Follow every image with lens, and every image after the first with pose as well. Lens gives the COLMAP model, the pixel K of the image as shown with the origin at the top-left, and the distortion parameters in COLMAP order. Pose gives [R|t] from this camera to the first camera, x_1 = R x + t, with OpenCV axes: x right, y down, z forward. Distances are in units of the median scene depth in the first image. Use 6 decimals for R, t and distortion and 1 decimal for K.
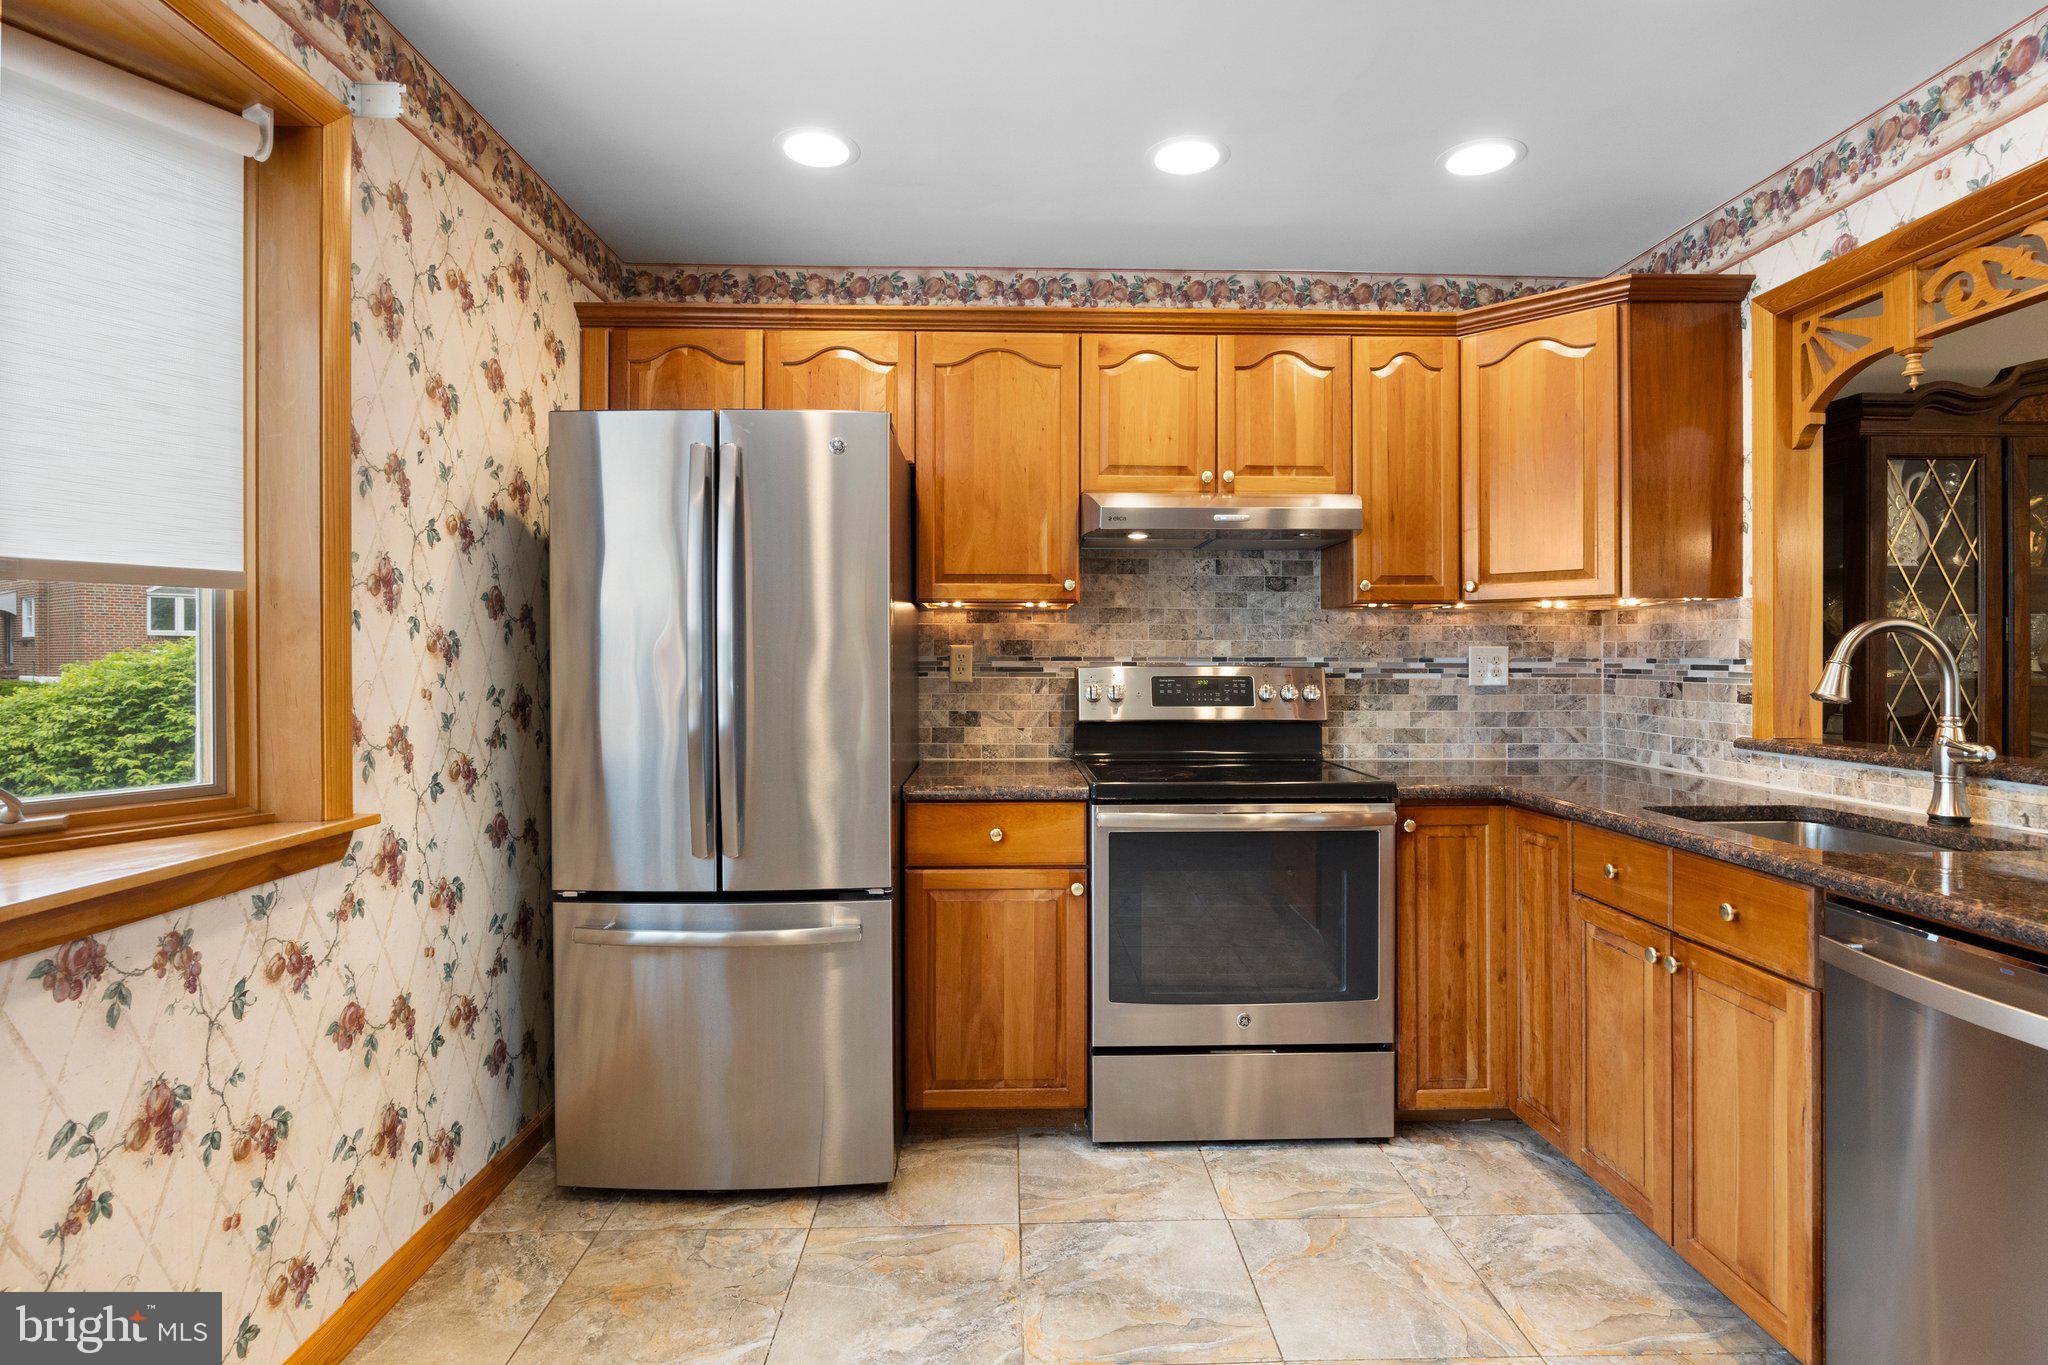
lens RADIAL K [[1025.8, 0, 1026.5], [0, 1025.8, 672.7], [0, 0, 1]] dist [-0.010009, -0.000148]
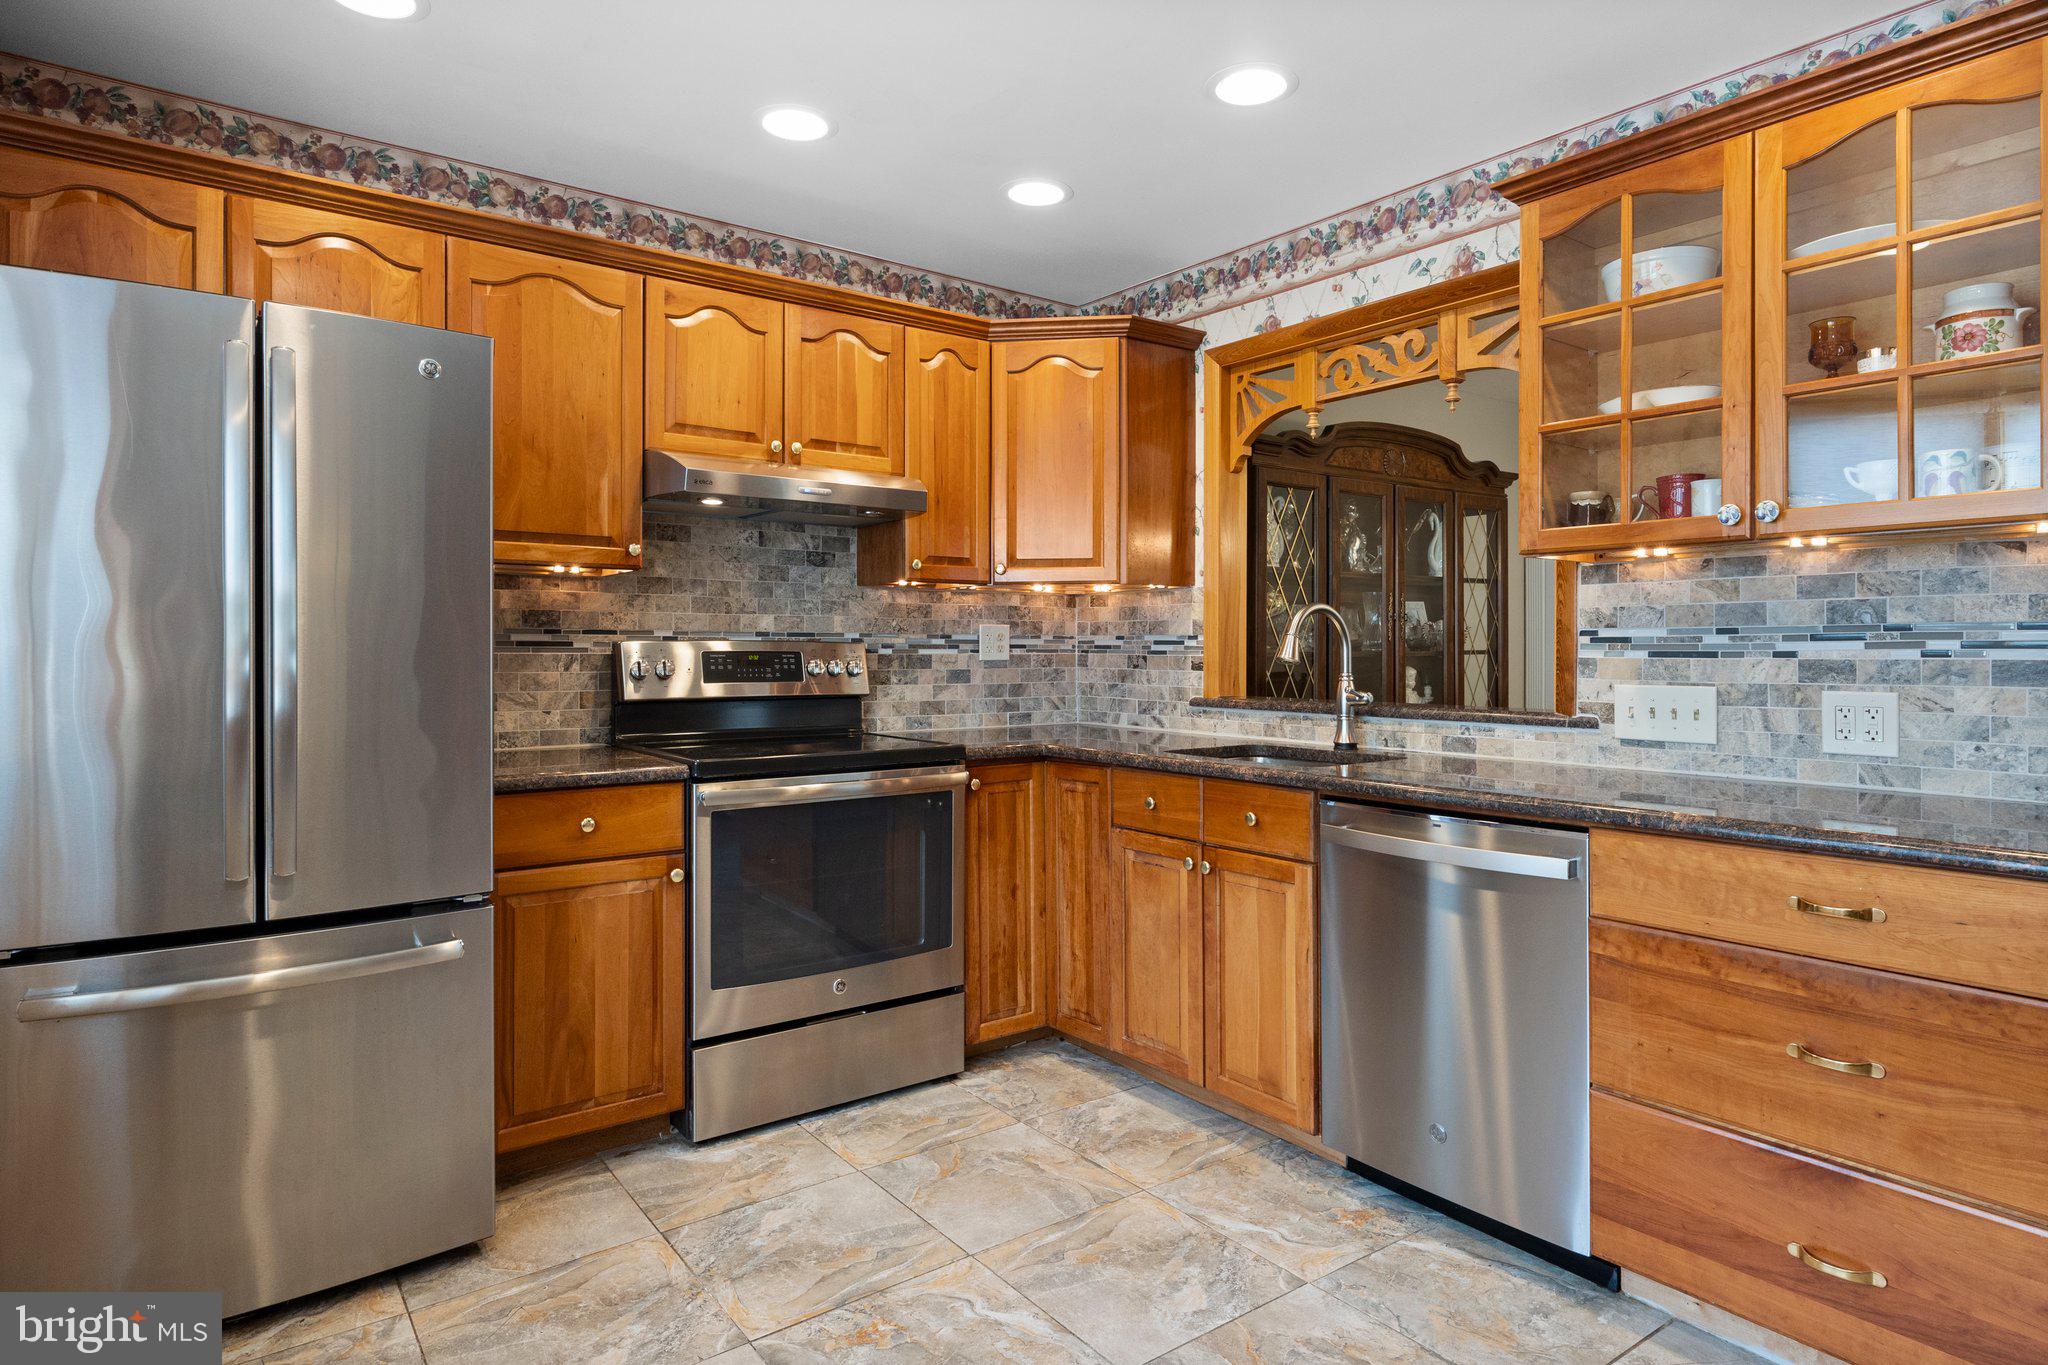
lens RADIAL K [[1175.6, 0, 1027.9], [0, 1175.6, 671.1], [0, 0, 1]] dist [0.007747, -0.001603]
pose [[0.812735, -0.009973, 0.582549, -0.311669], [0.006648, 0.999947, 0.007844, 0.017995], [-0.582596, -0.002503, 0.812758, -0.059151]]
